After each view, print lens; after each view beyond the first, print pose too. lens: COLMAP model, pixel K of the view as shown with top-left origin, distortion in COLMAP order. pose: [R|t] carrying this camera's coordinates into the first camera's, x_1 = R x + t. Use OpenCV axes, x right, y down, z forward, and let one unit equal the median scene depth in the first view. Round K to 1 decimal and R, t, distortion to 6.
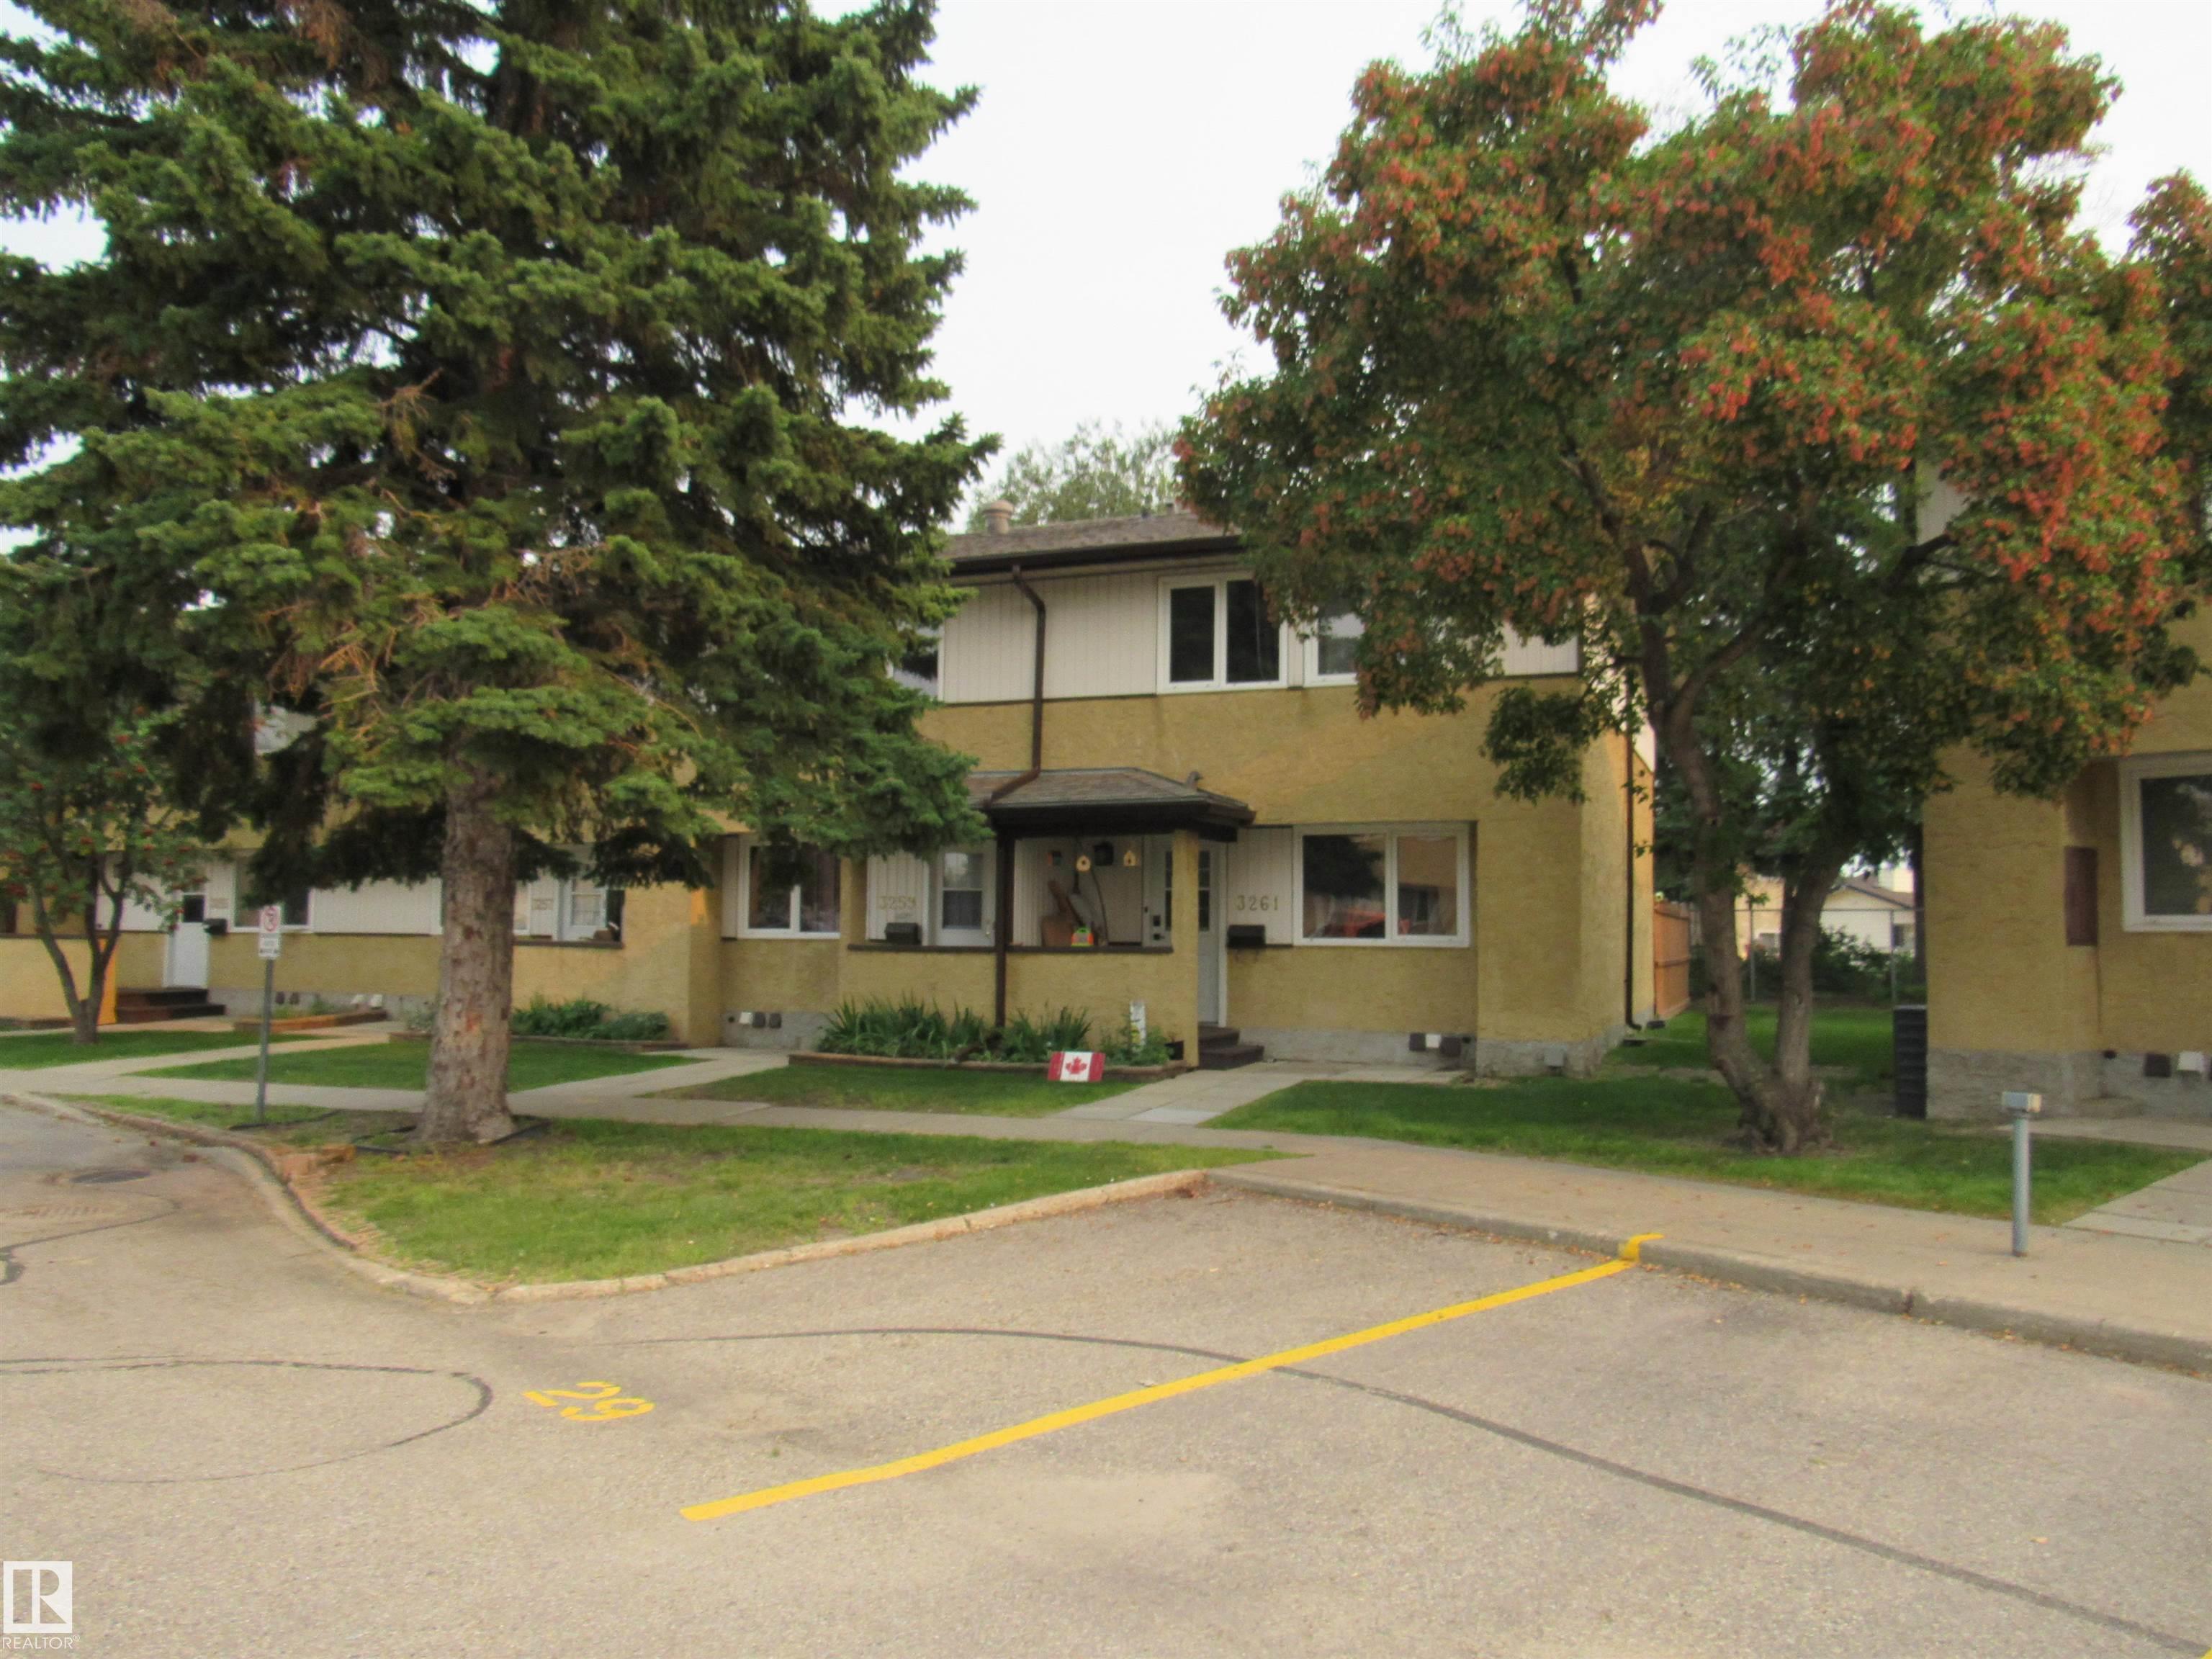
lens RADIAL K [[1611.6, 0, 1106.0], [0, 1611.6, 829.5], [0, 0, 1]] dist [-0.029809, 0.028780]
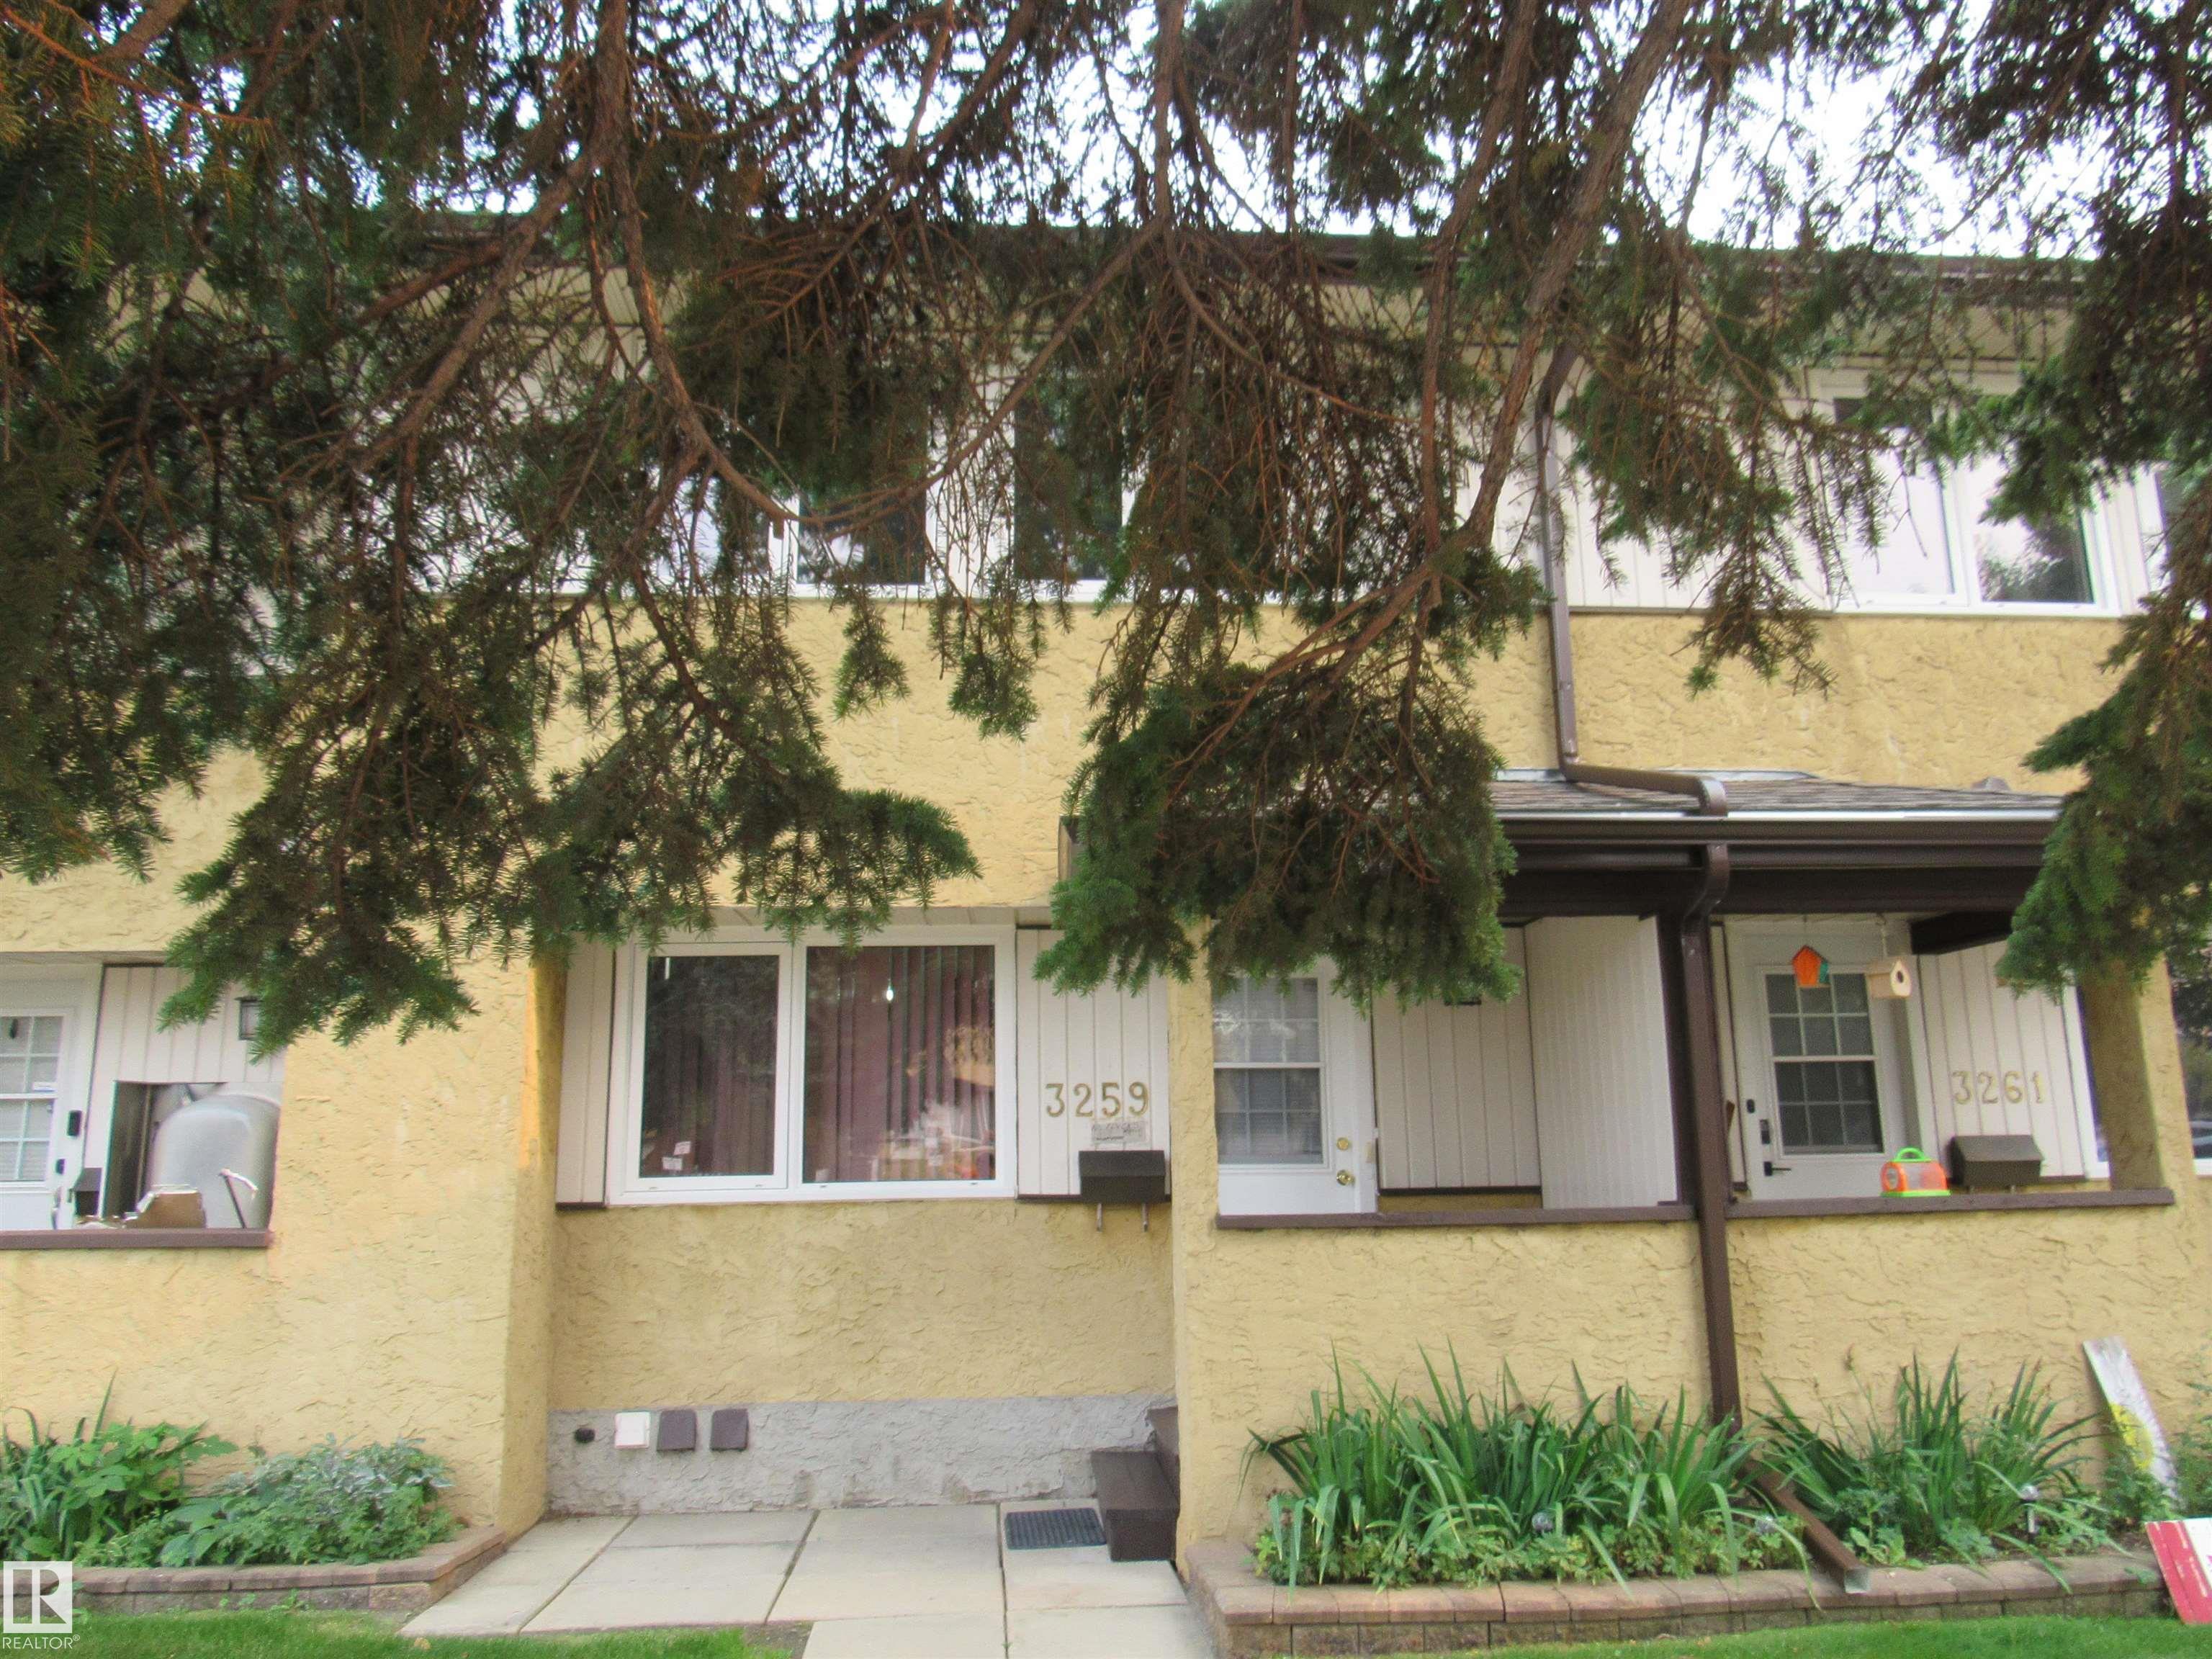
lens RADIAL K [[1611.6, 0, 1106.0], [0, 1611.6, 829.5], [0, 0, 1]] dist [-0.029809, 0.028780]
pose [[0.892666, 0.067815, 0.445589, -0.312829], [-0.005756, 0.990251, -0.139175, 0.034842], [-0.450683, 0.121672, 0.884354, 0.645421]]
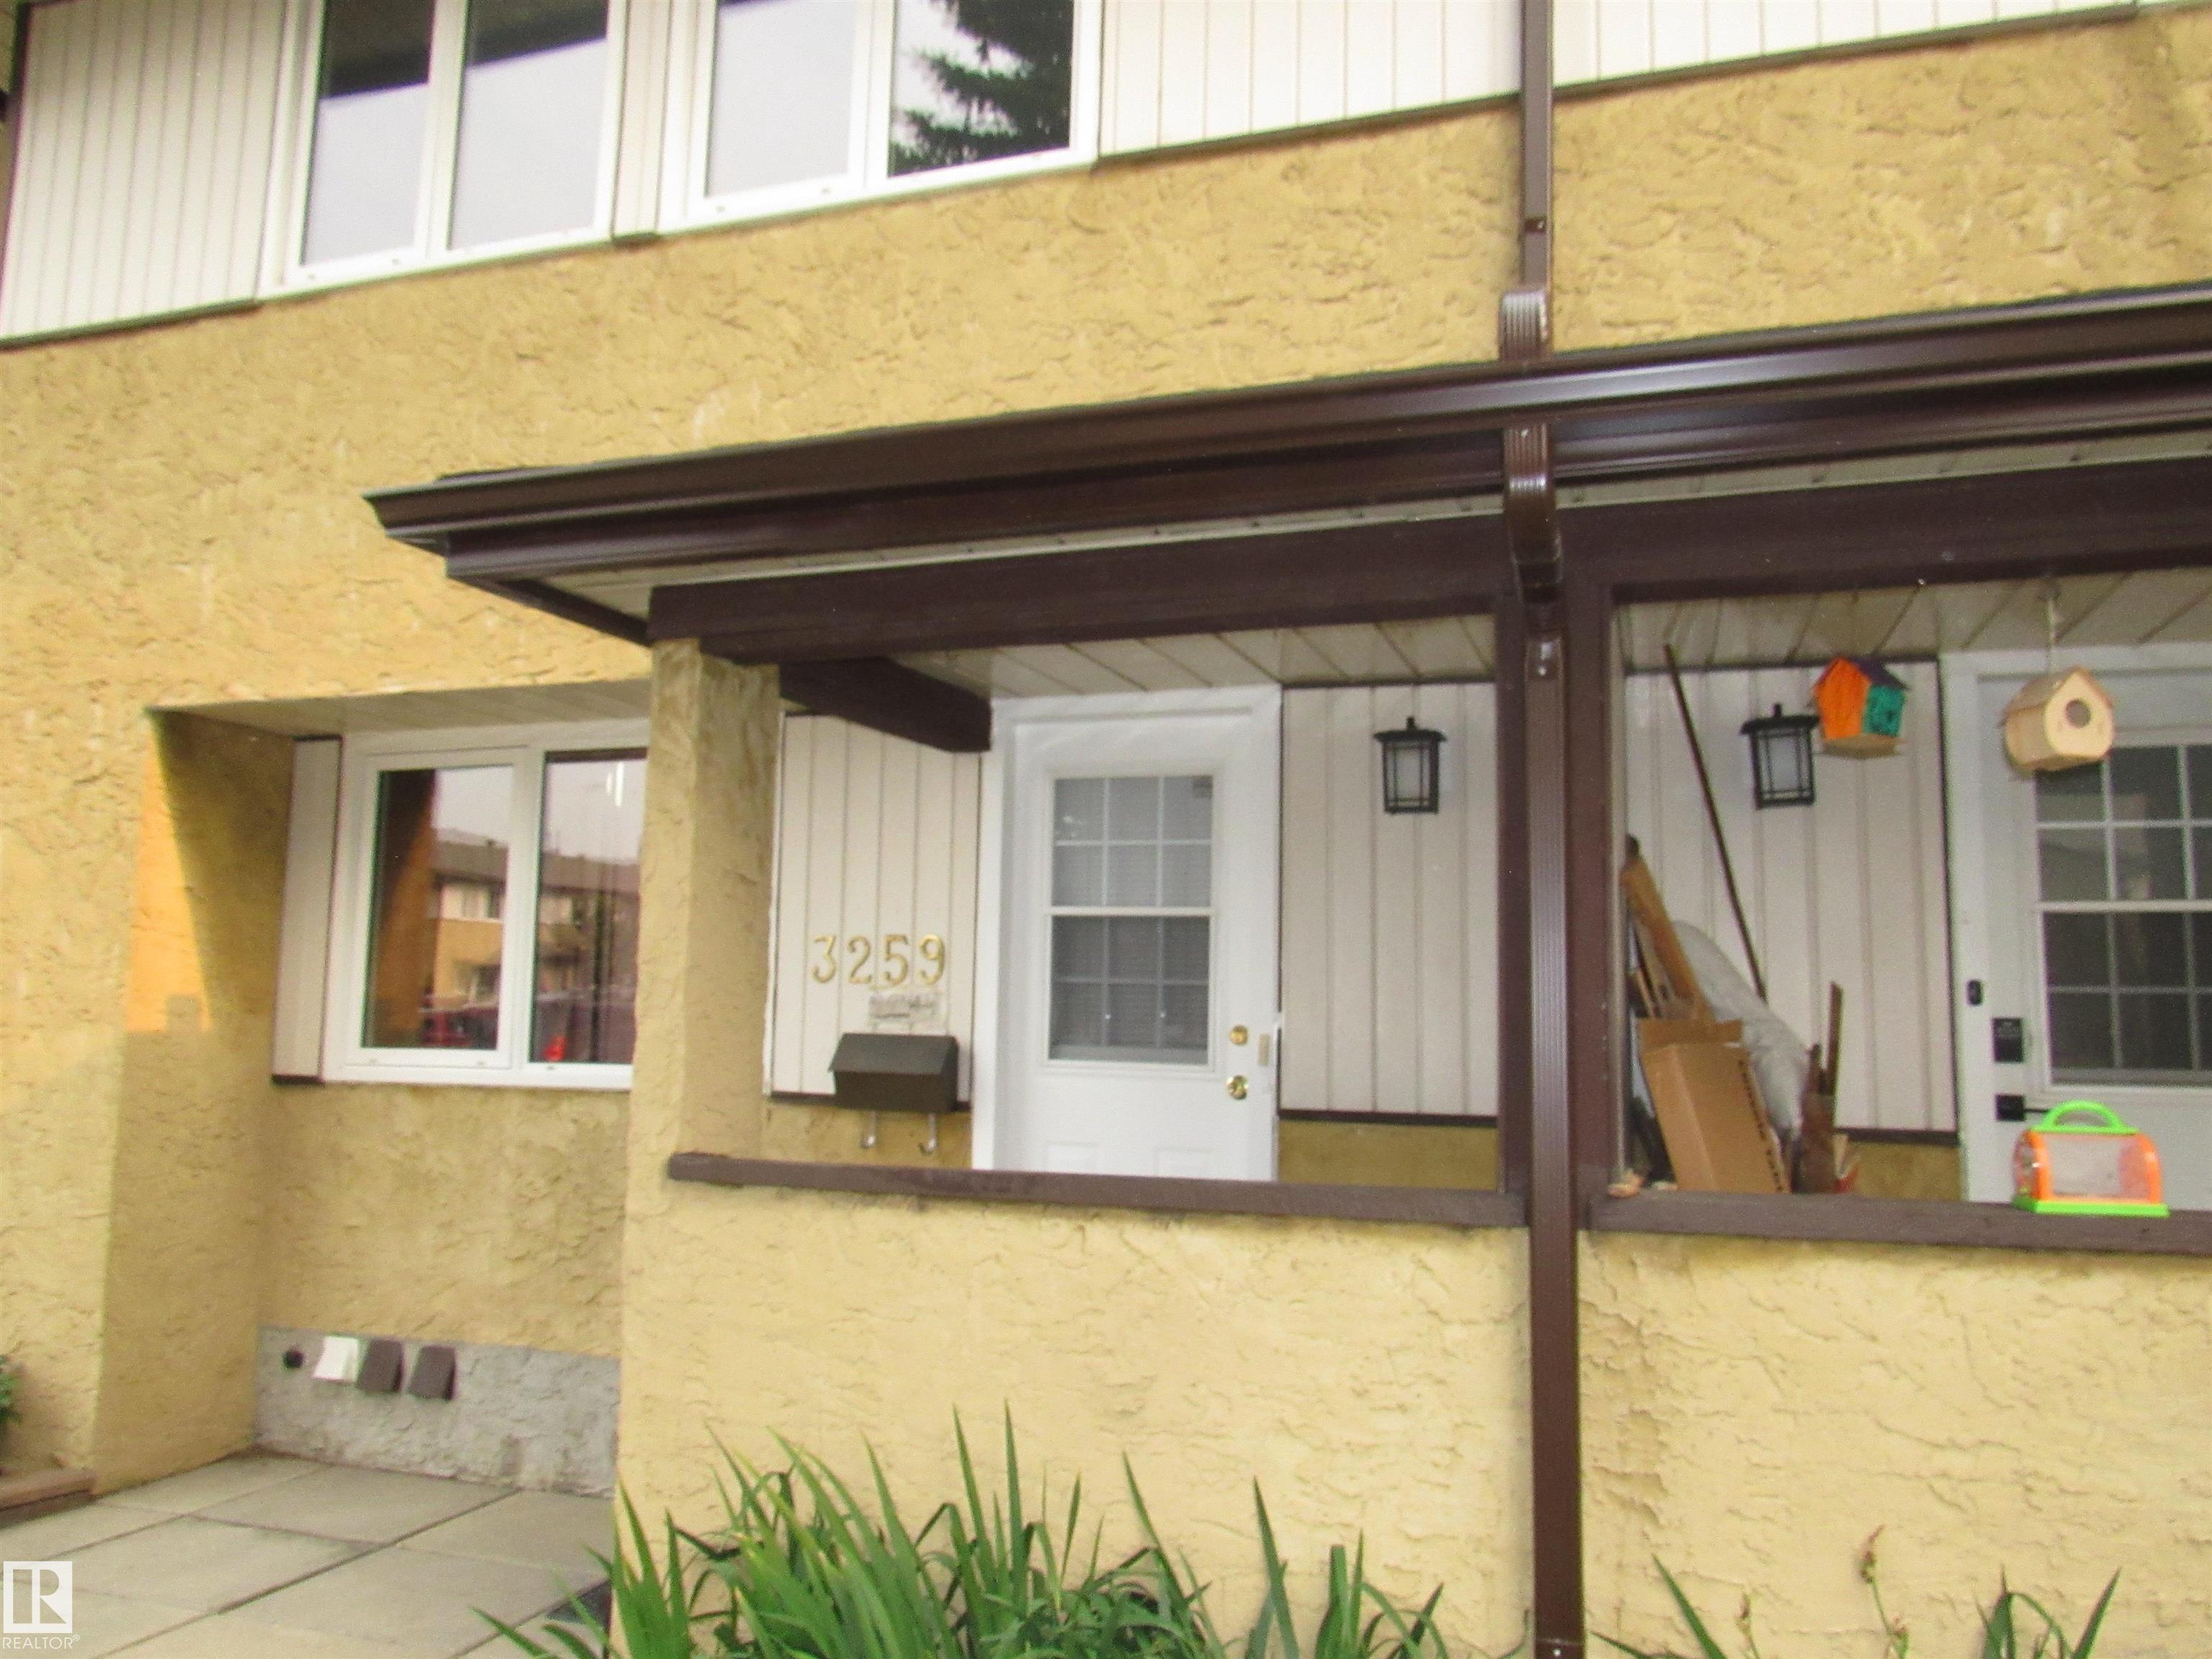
lens RADIAL K [[1582.4, 0, 1129.7], [0, 1582.4, 835.1], [0, 0, 1]] dist [-0.018043, 0.002181]
pose [[0.996951, 0.014033, 0.076756, -0.109499], [-0.010453, 0.998847, -0.046845, 0.036578], [-0.077325, 0.045900, 0.995949, 0.735251]]
